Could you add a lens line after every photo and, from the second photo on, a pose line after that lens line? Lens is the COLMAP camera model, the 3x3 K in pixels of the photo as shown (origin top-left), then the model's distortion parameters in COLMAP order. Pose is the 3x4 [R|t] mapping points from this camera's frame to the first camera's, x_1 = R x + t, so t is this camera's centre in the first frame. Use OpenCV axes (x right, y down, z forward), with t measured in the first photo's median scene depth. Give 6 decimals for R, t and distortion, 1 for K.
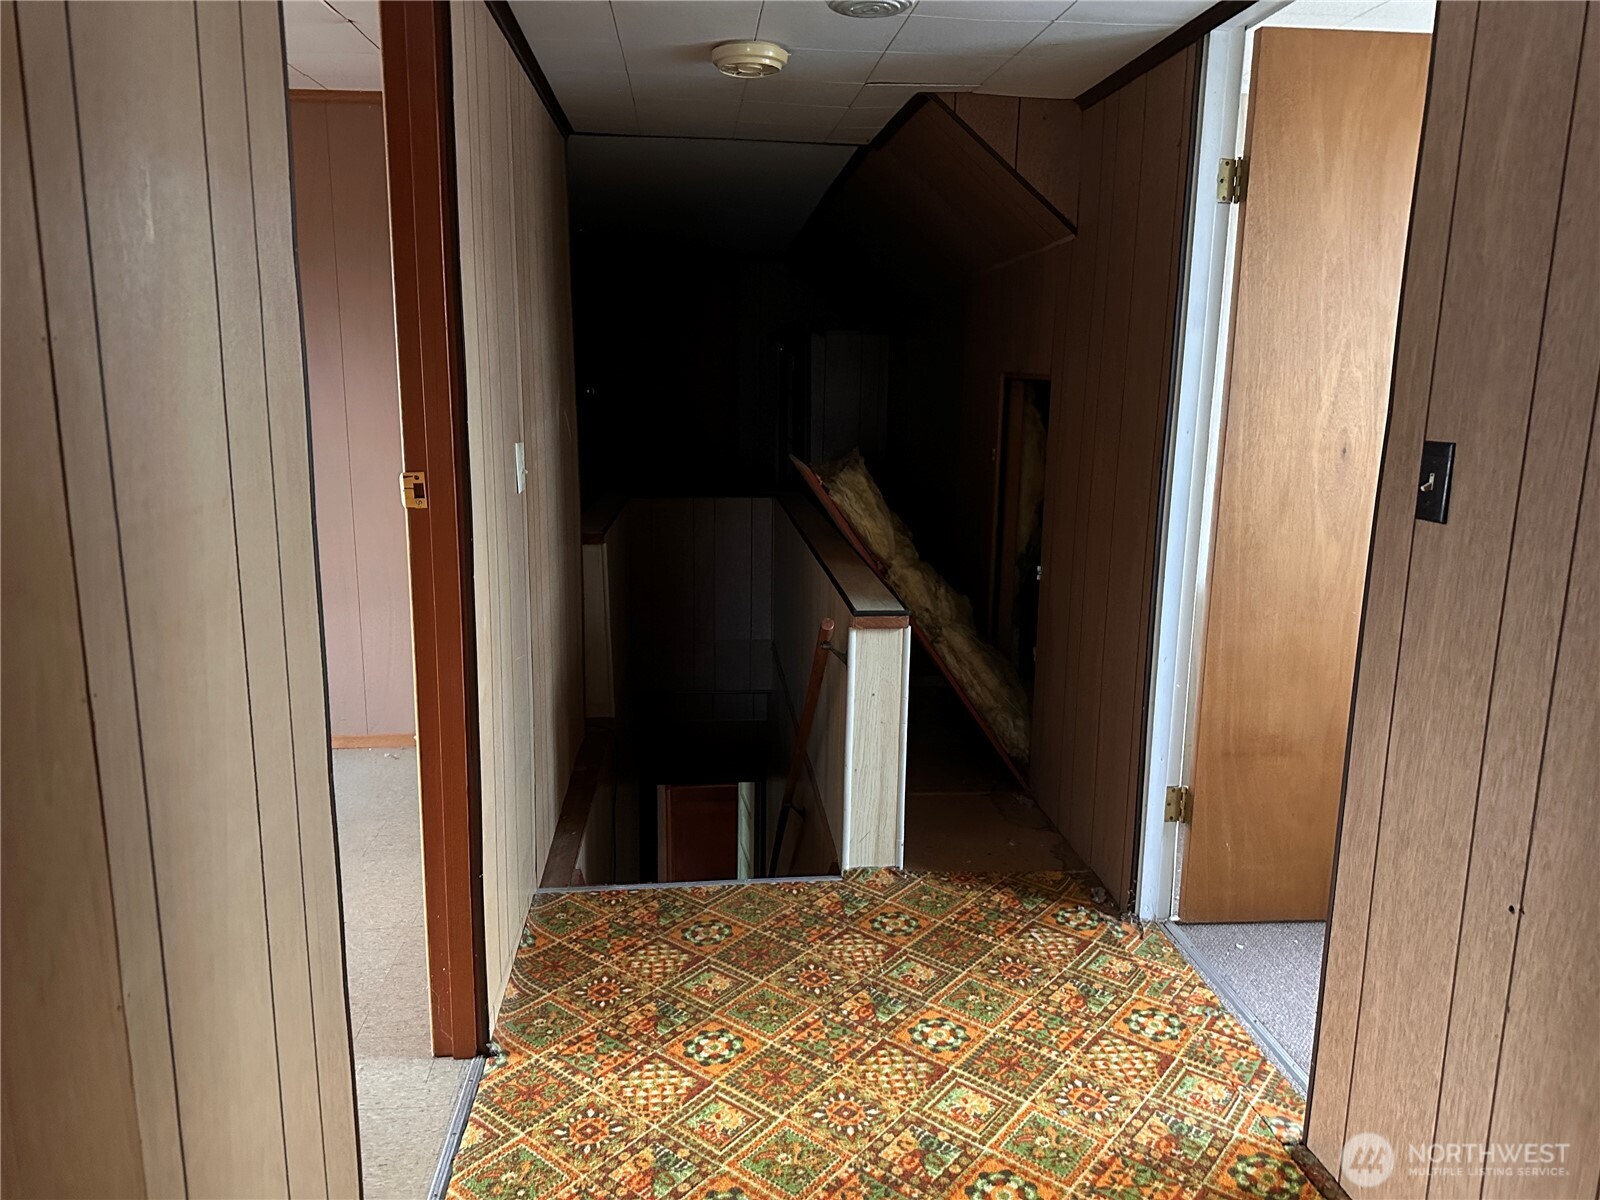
lens RADIAL K [[1127.7, 0, 805.3], [0, 1127.7, 599.7], [0, 0, 1]] dist [0.018374, -0.024030]
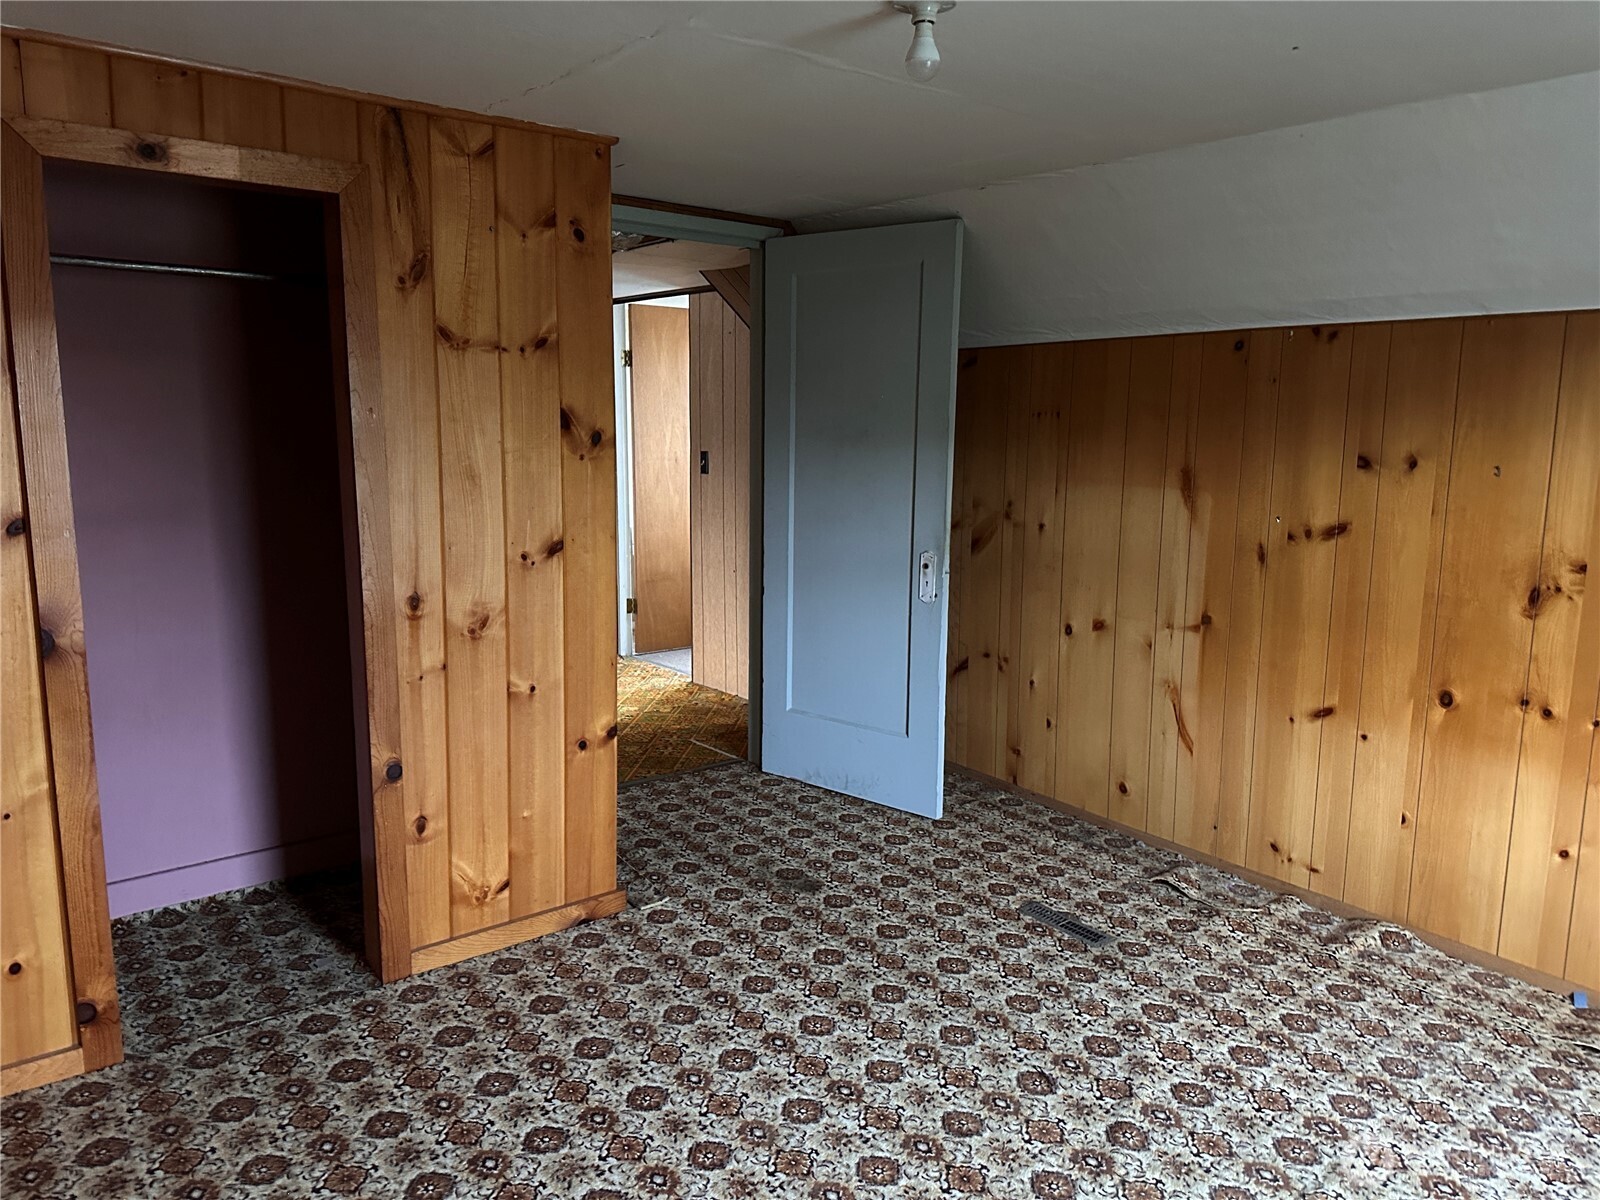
lens RADIAL K [[1127.7, 0, 802.4], [0, 1127.7, 597.1], [0, 0, 1]] dist [0.018374, -0.024030]
pose [[0.839705, -0.087790, 0.535899, -0.723799], [0.113860, 0.993373, -0.015676, 0.263733], [-0.530972, 0.074180, 0.844136, -1.371399]]
